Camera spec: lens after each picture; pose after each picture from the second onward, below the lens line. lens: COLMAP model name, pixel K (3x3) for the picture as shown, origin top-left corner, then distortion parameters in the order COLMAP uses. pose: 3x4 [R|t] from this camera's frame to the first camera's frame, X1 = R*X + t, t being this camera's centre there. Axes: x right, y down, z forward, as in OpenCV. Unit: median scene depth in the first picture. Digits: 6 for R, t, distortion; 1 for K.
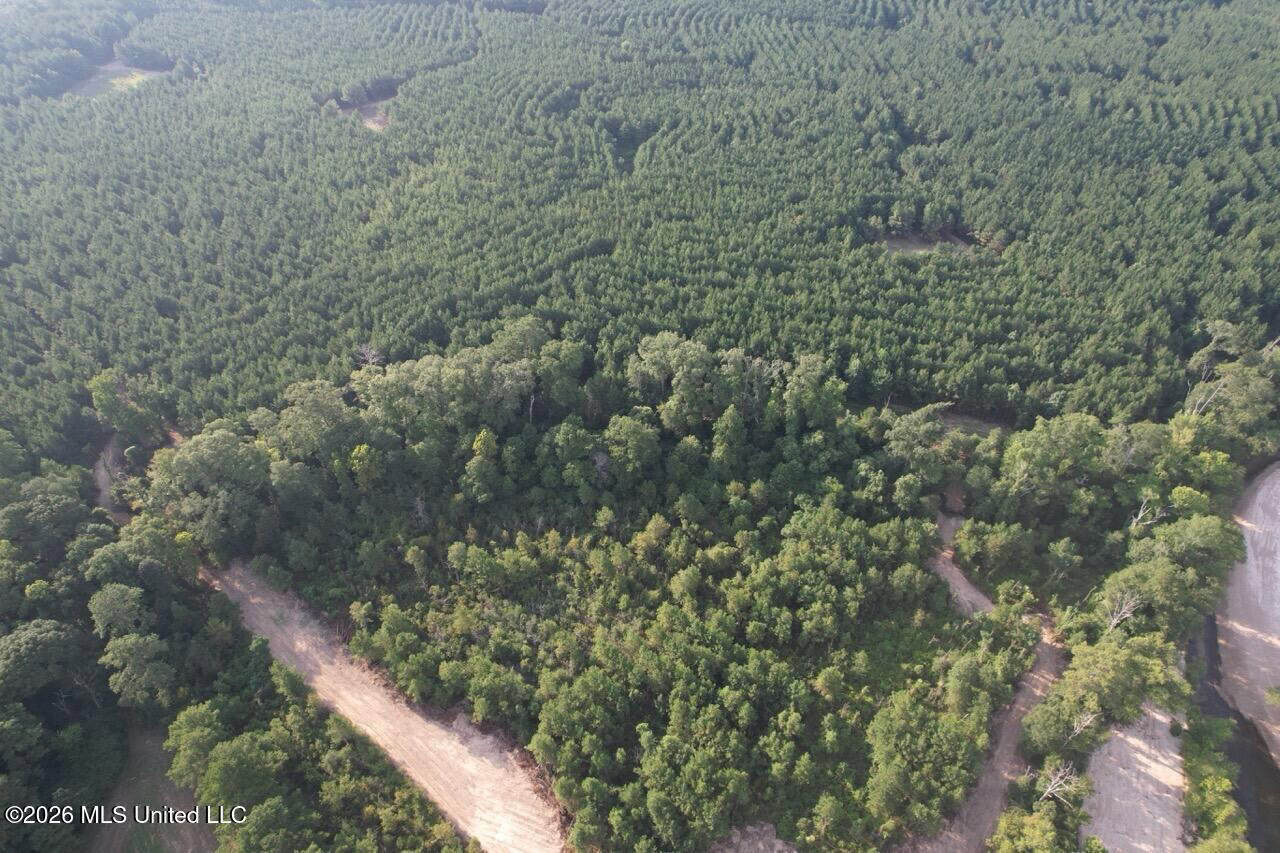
lens RADIAL K [[821.1, 0, 639.1], [0, 821.1, 437.9], [0, 0, 1]] dist [-0.073004, 0.066625]
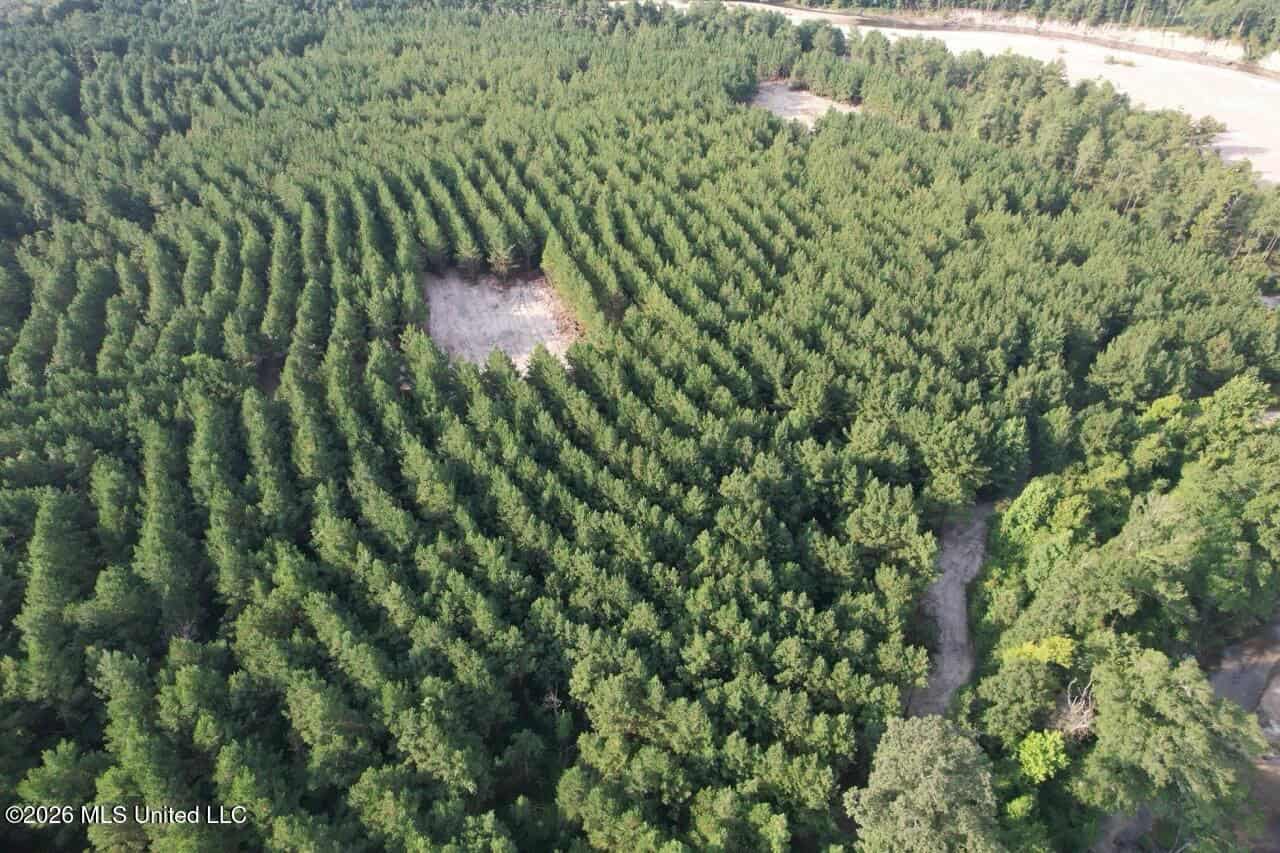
lens RADIAL K [[821.1, 0, 644.4], [0, 821.1, 436.4], [0, 0, 1]] dist [-0.073004, 0.066625]
pose [[0.739768, -0.412474, 0.531609, 0.916689], [0.453431, 0.889333, 0.059053, -0.362445], [-0.497135, 0.197362, 0.844929, 0.789111]]
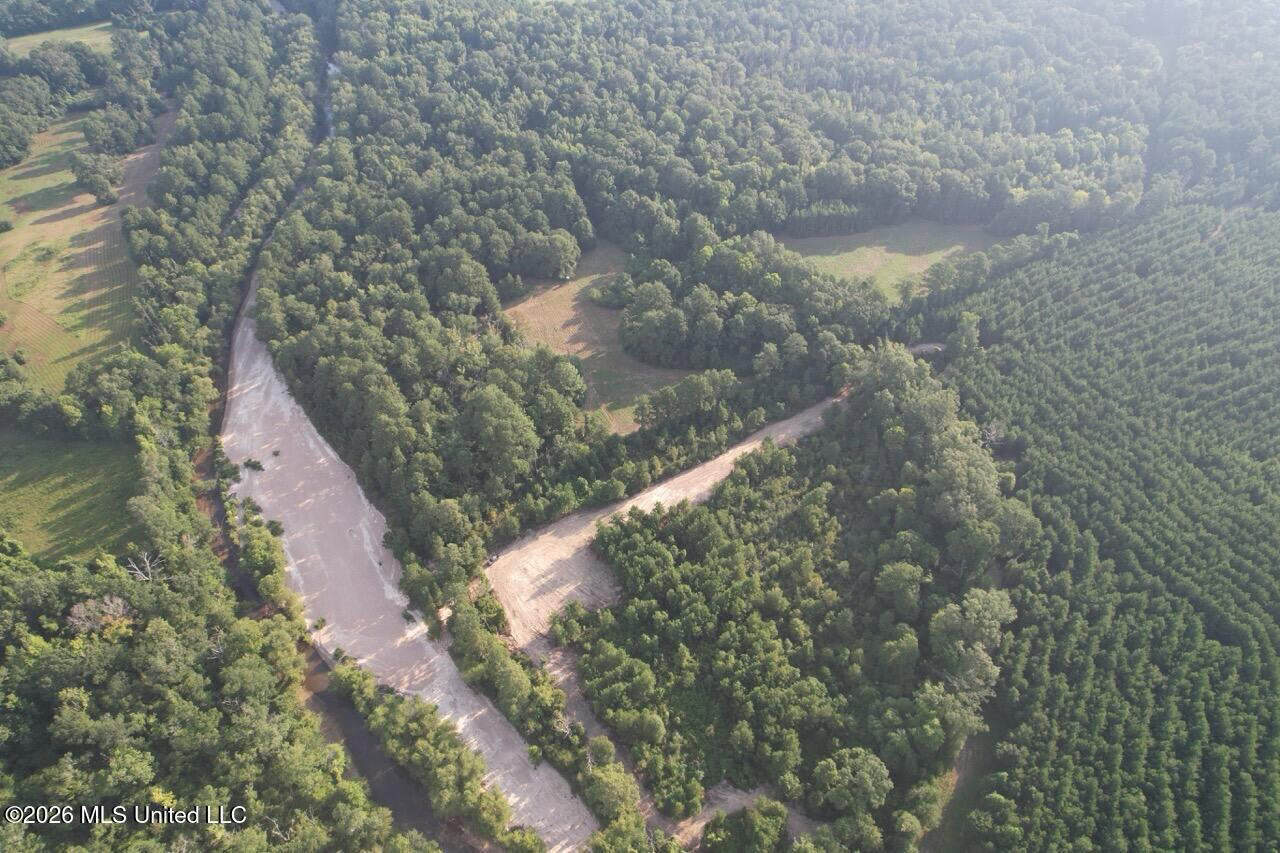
lens RADIAL K [[821.1, 0, 644.8], [0, 821.1, 425.1], [0, 0, 1]] dist [-0.073004, 0.066625]
pose [[-0.301139, 0.680624, -0.667881, 0.655682], [-0.633488, 0.380714, 0.673609, -0.571141], [0.712747, 0.625945, 0.316520, 0.122632]]
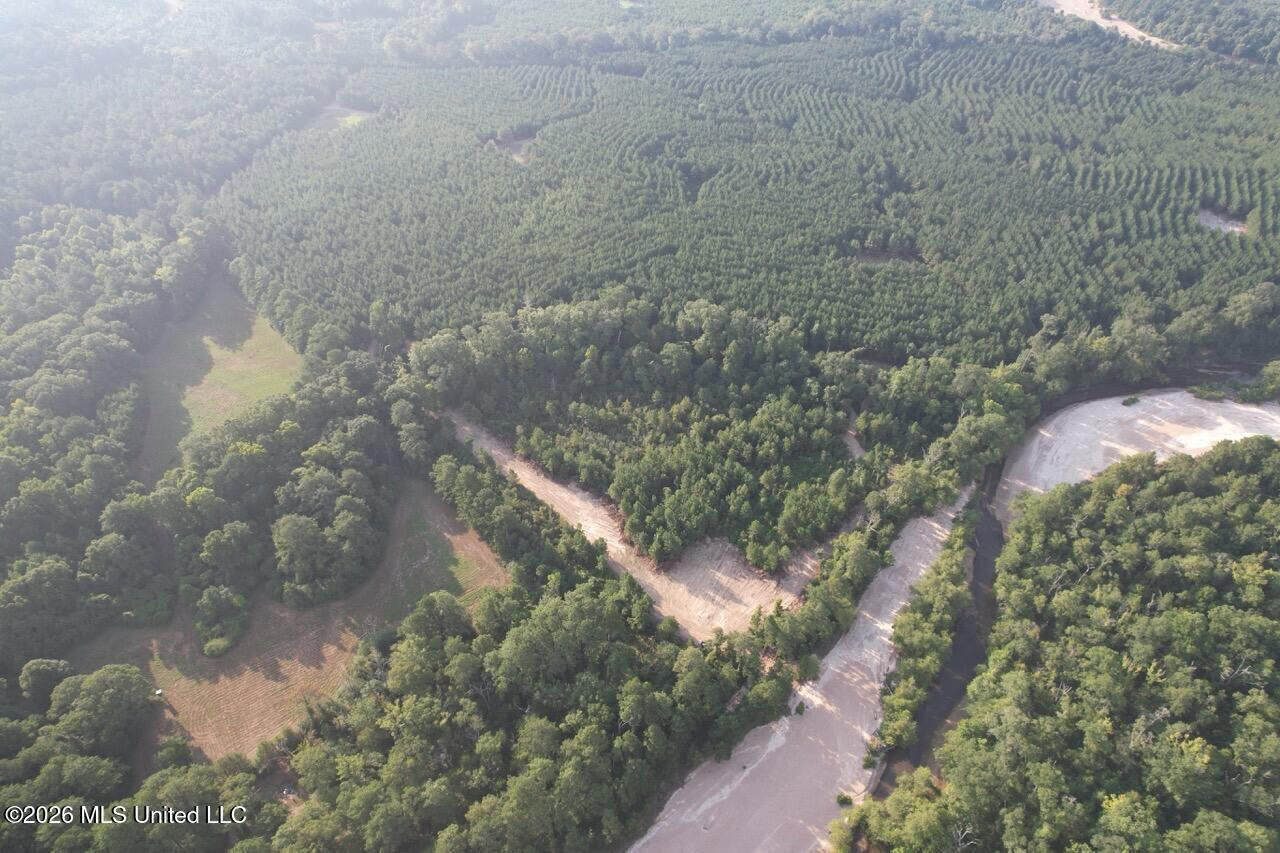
lens RADIAL K [[821.1, 0, 640.1], [0, 821.1, 442.1], [0, 0, 1]] dist [-0.073004, 0.066625]
pose [[0.993803, 0.073873, -0.083060, 0.060285], [-0.075351, 0.997047, -0.014804, 0.174620], [0.081721, 0.020971, 0.996435, -0.599529]]
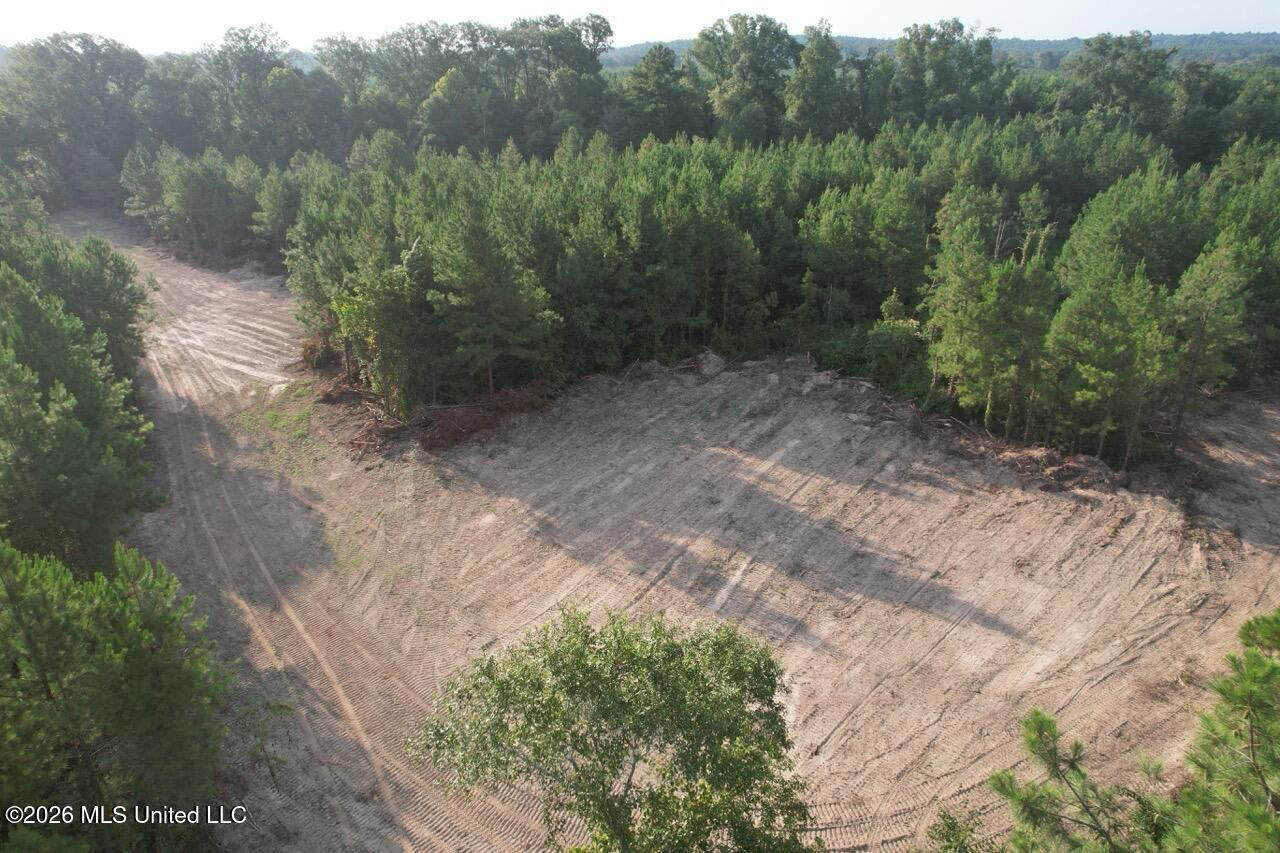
lens RADIAL K [[821.1, 0, 644.3], [0, 821.1, 428.7], [0, 0, 1]] dist [-0.073004, 0.066625]
pose [[0.981666, 0.075592, -0.174982, 0.093781], [-0.127164, 0.943572, -0.305779, 0.382365], [0.141994, 0.322424, 0.935885, 0.376460]]
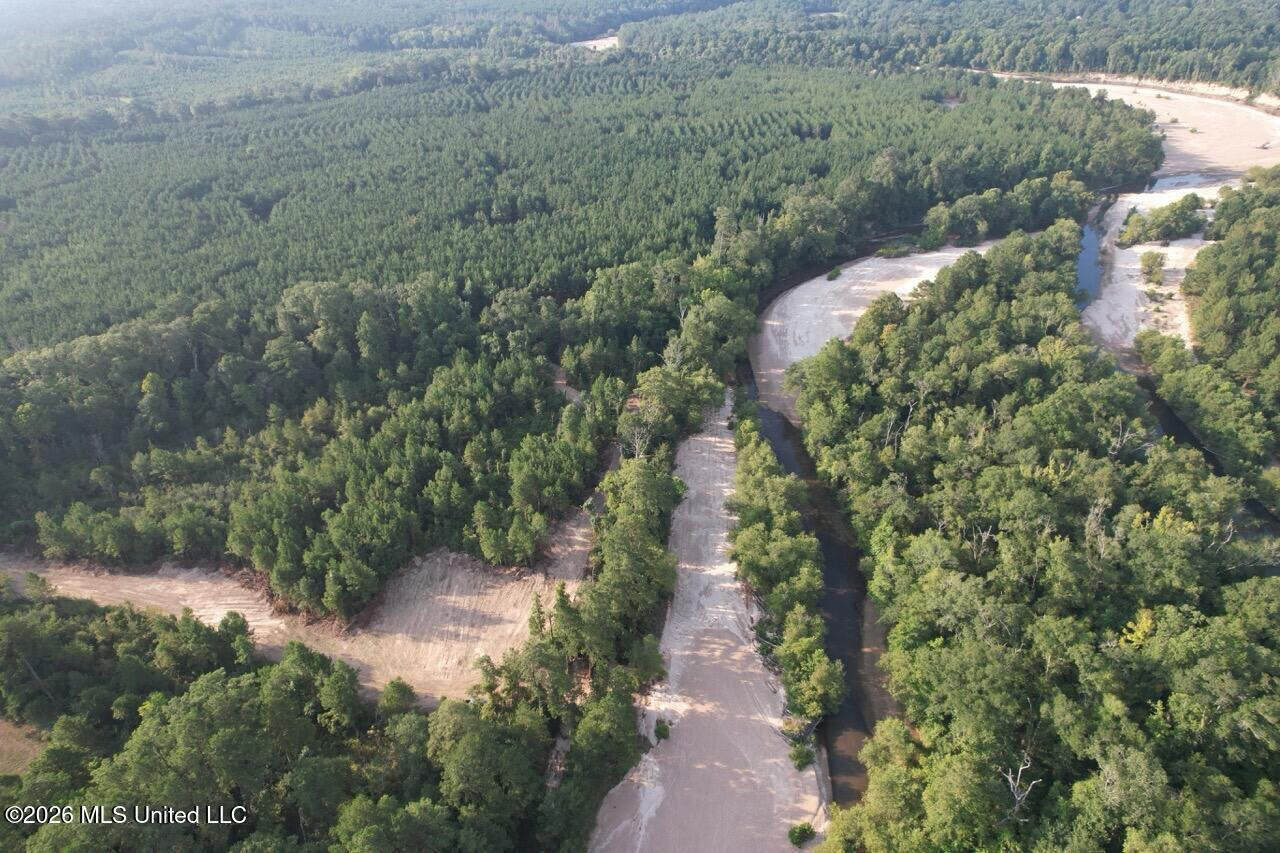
lens RADIAL K [[821.1, 0, 645.3], [0, 821.1, 436.2], [0, 0, 1]] dist [-0.073004, 0.066625]
pose [[0.915269, -0.235738, 0.326665, 0.044614], [0.292431, 0.946525, -0.136291, 0.345318], [-0.277068, 0.220270, 0.935262, -0.177705]]
